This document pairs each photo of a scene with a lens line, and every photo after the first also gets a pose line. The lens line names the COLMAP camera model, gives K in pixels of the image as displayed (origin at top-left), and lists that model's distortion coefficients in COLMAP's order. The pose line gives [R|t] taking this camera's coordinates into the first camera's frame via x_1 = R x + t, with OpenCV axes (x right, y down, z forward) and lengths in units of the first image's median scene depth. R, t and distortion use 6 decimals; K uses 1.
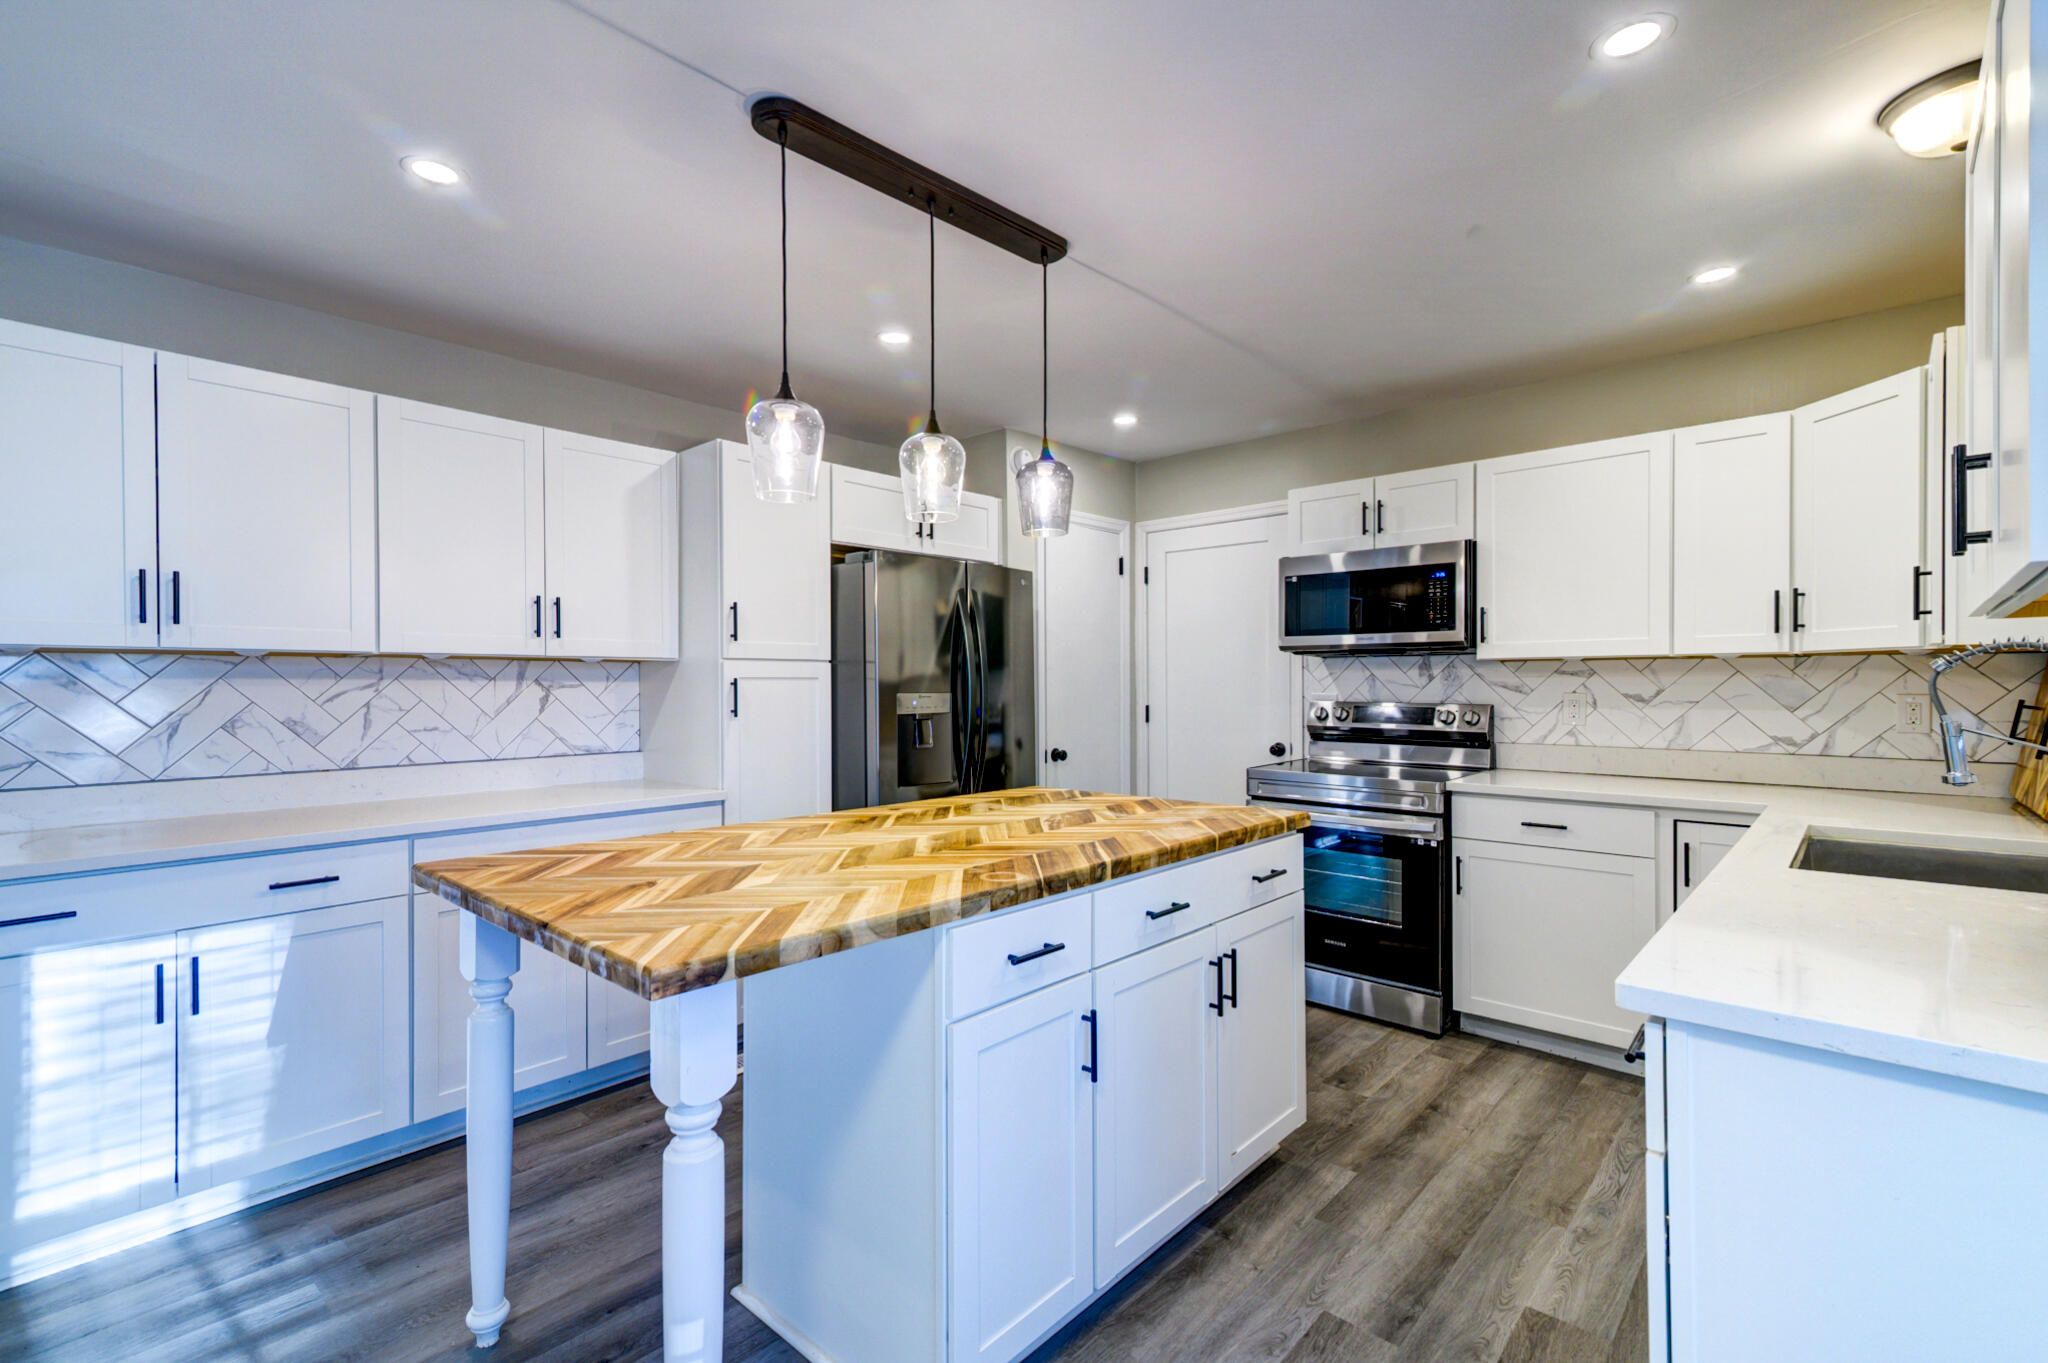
lens RADIAL K [[918.0, 0, 1021.6], [0, 918.0, 686.1], [0, 0, 1]] dist [0.019380, -0.000387]
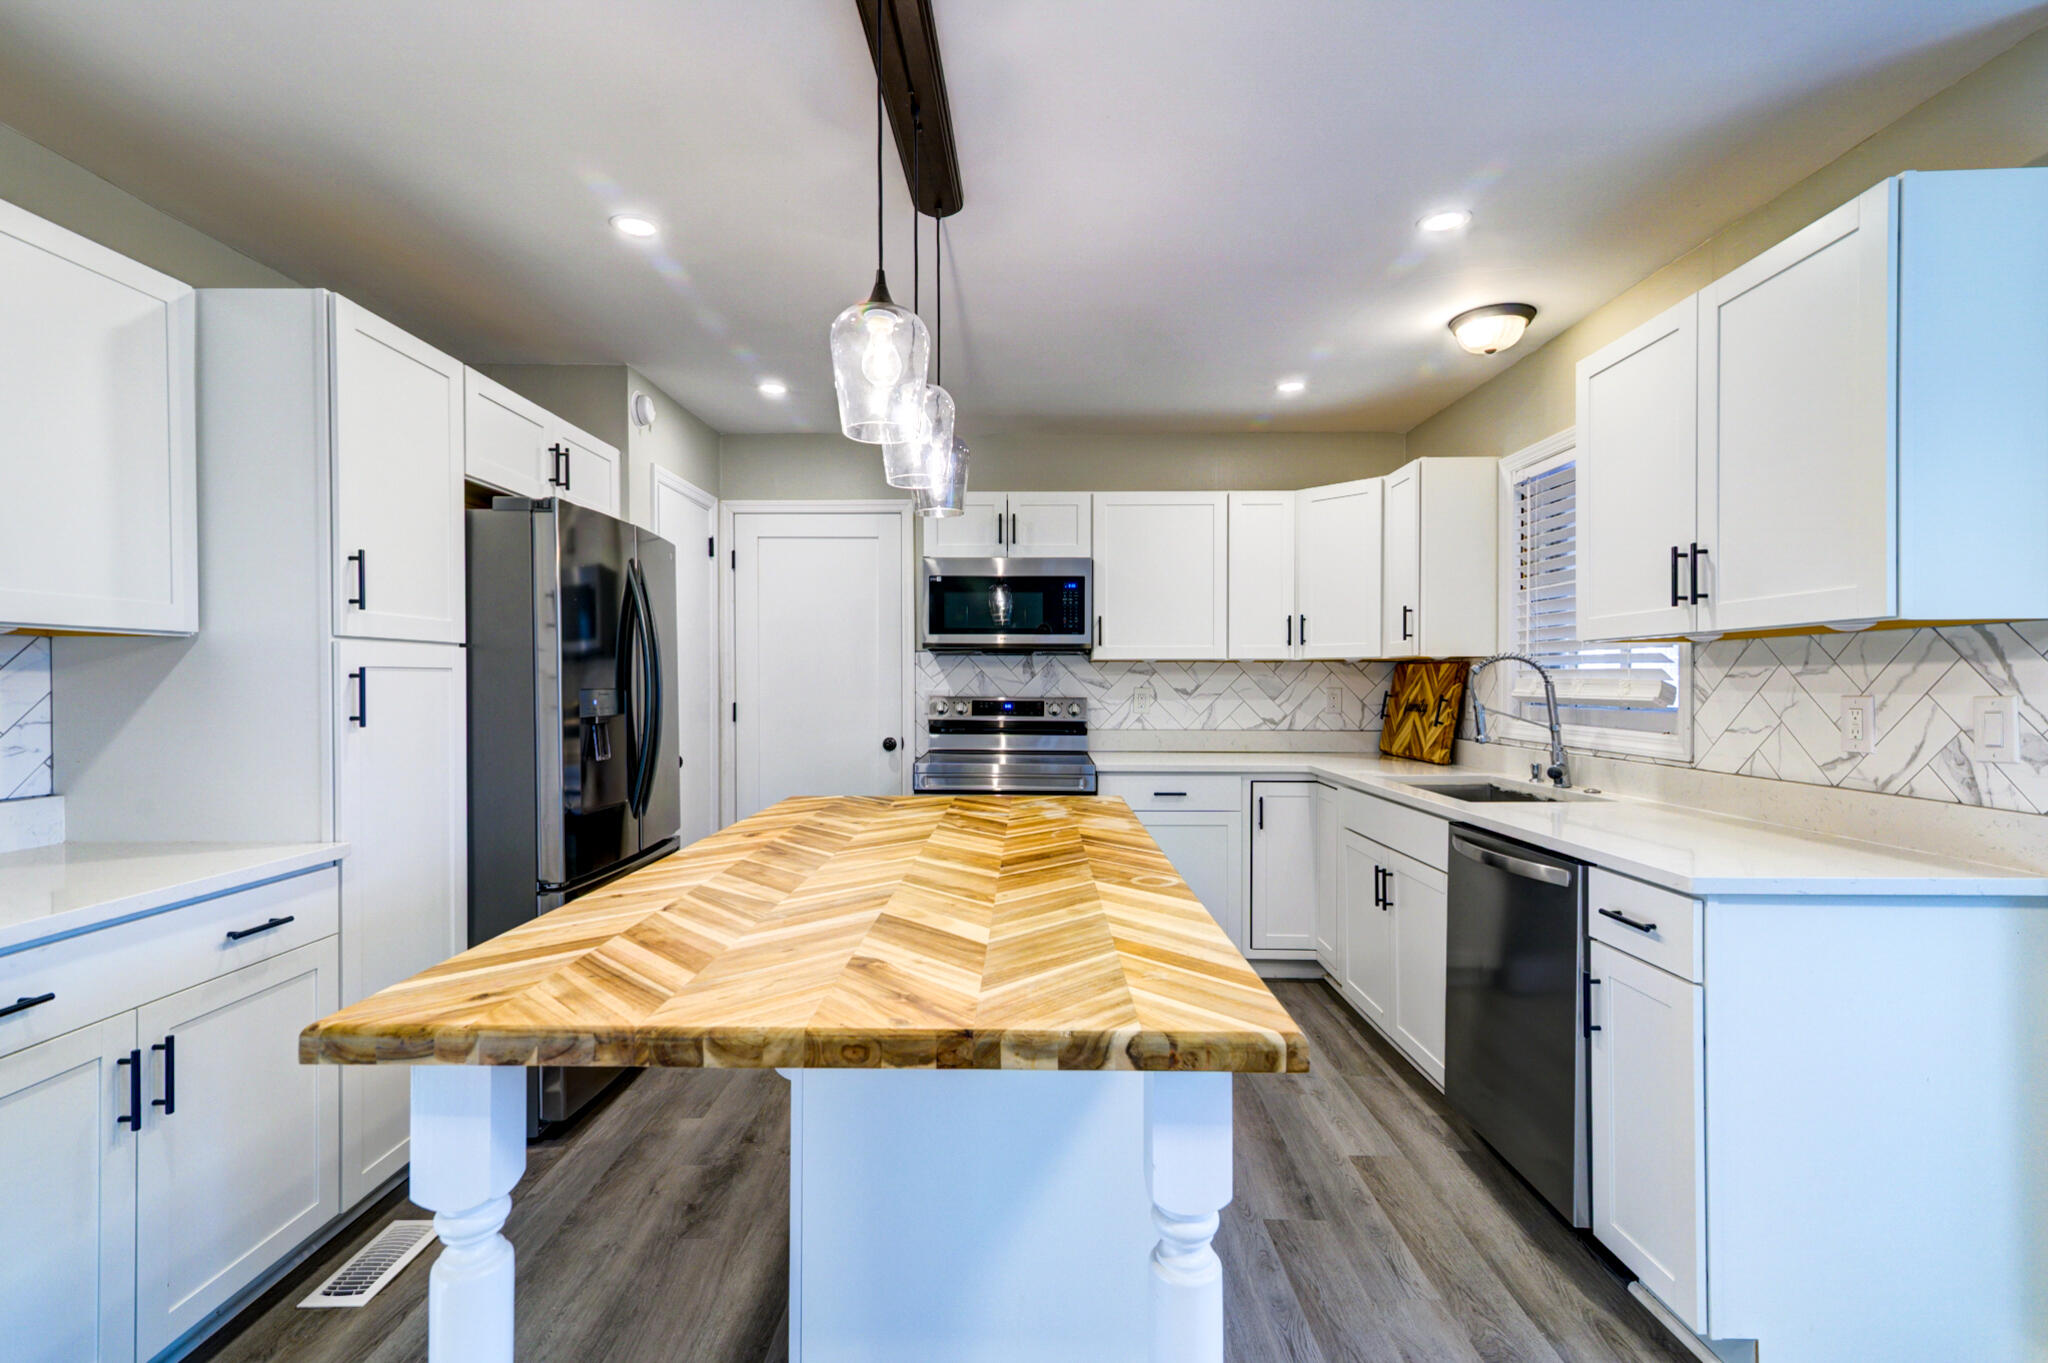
lens RADIAL K [[918.0, 0, 1021.6], [0, 918.0, 686.1], [0, 0, 1]] dist [0.019380, -0.000387]
pose [[0.745270, -0.000776, 0.666762, -0.377524], [-0.001700, 0.999994, 0.003064, 0.001656], [-0.666760, -0.003417, 0.745265, 0.192313]]
